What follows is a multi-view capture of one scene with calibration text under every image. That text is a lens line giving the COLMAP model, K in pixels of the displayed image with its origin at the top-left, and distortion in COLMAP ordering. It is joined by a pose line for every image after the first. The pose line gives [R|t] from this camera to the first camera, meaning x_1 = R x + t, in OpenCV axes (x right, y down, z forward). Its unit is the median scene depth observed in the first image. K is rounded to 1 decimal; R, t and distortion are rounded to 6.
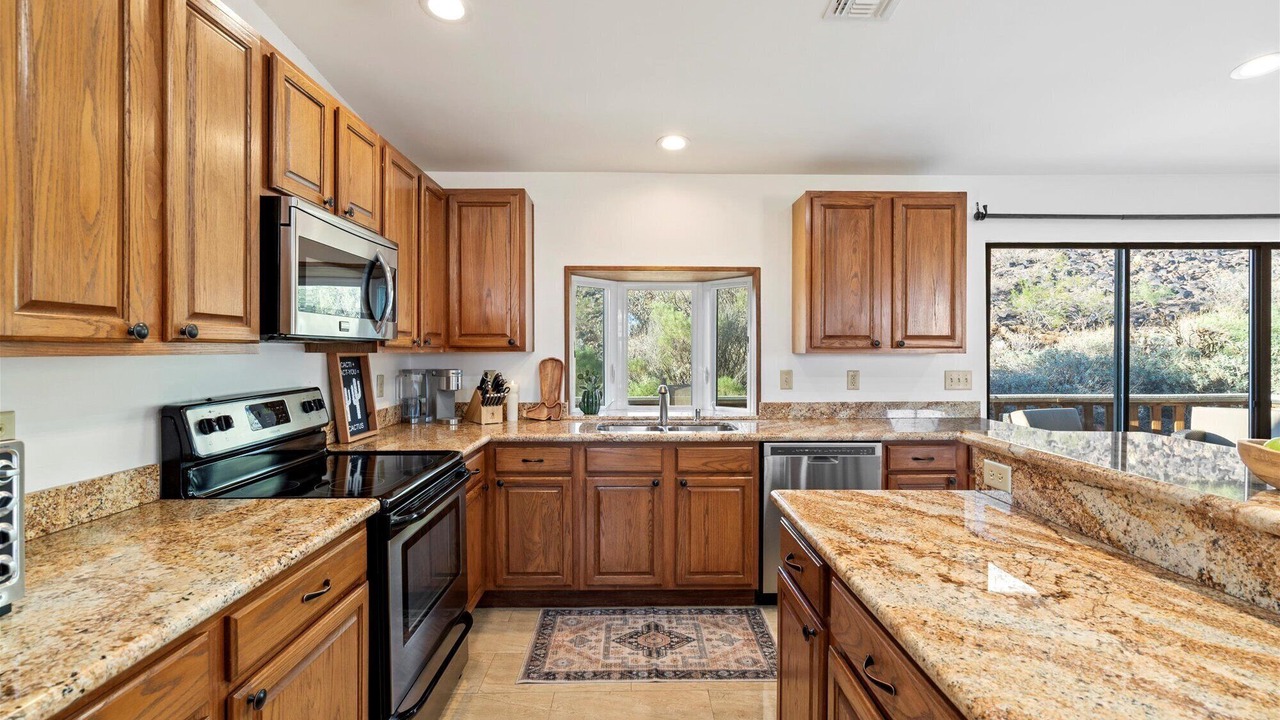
lens RADIAL K [[585.8, 0, 639.6], [0, 585.8, 354.2], [0, 0, 1]] dist [-0.000667, 0.000413]
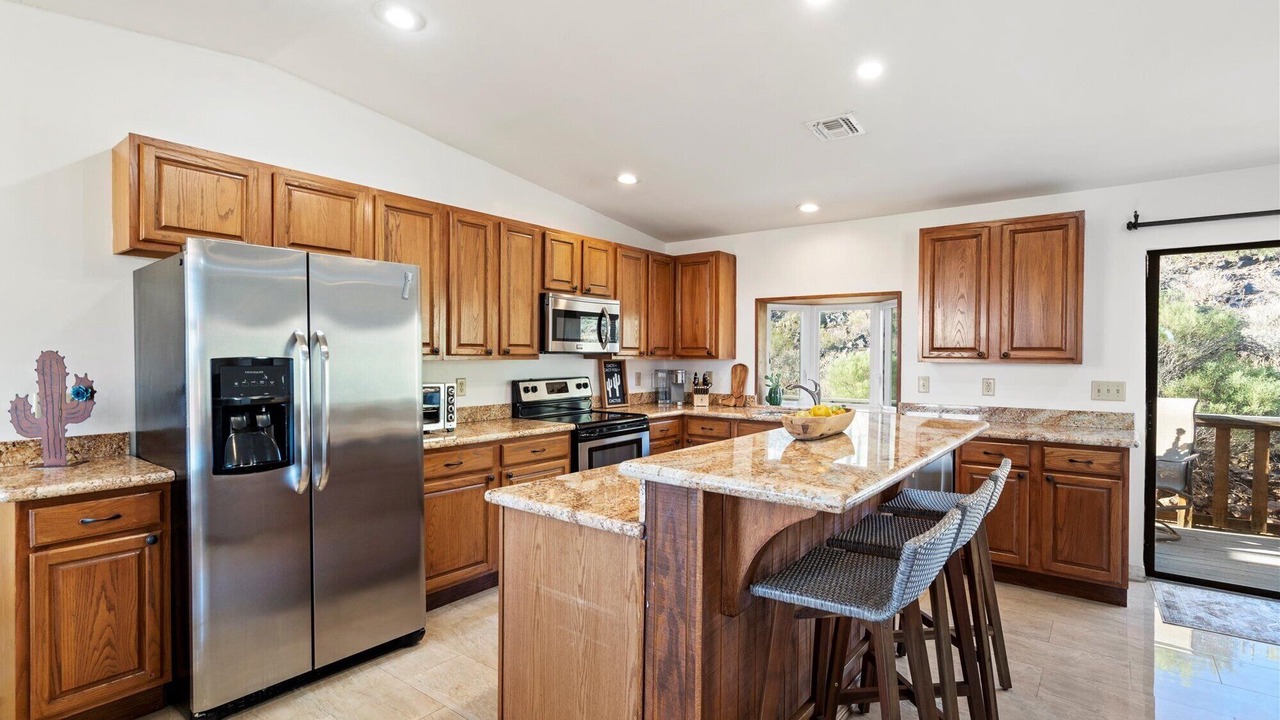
lens RADIAL K [[616.4, 0, 639.6], [0, 616.4, 364.4], [0, 0, 1]] dist [0.000068, 0.000221]
pose [[0.783580, 0.013287, -0.621149, 0.669403], [-0.008841, 0.999909, 0.010237, -0.005864], [0.621228, -0.002530, 0.783626, -0.386948]]
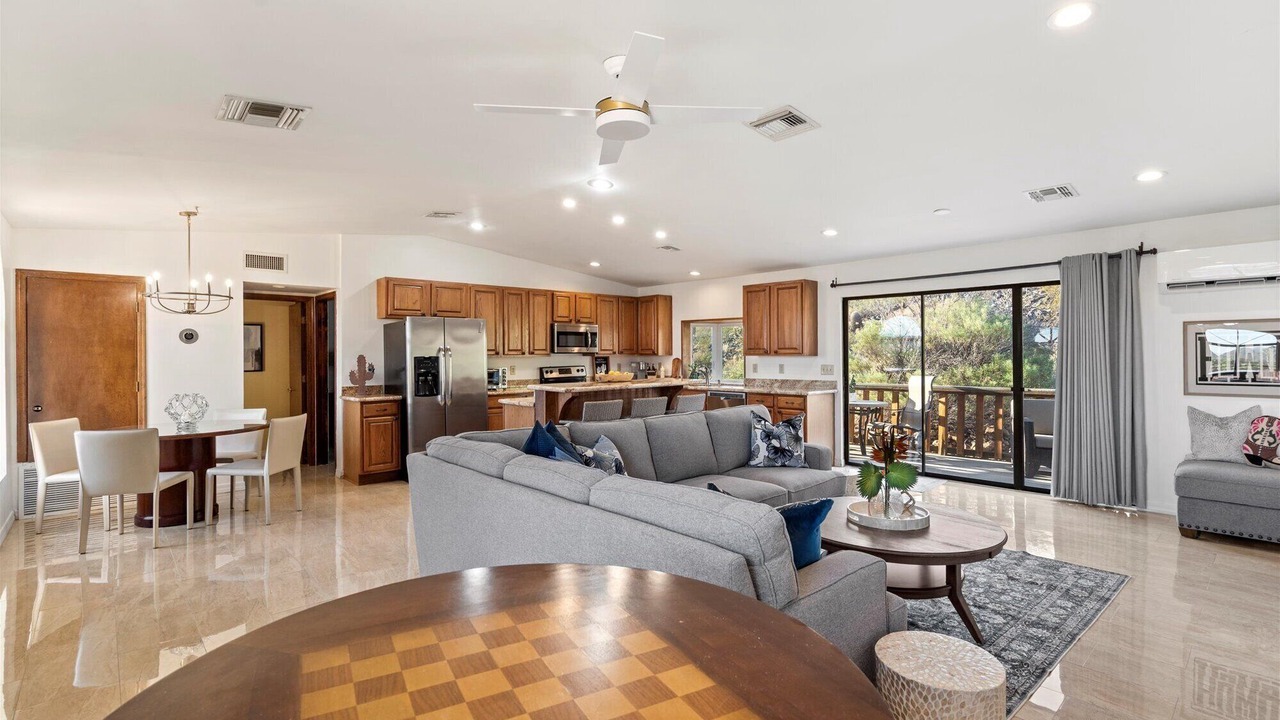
lens RADIAL K [[585.8, 0, 639.6], [0, 585.8, 354.2], [0, 0, 1]] dist [-0.000667, 0.000413]
pose [[0.667374, -0.002634, -0.744718, 1.852005], [0.001300, 0.999996, -0.002372, -0.004412], [0.744721, 0.000615, 0.667375, -0.901370]]
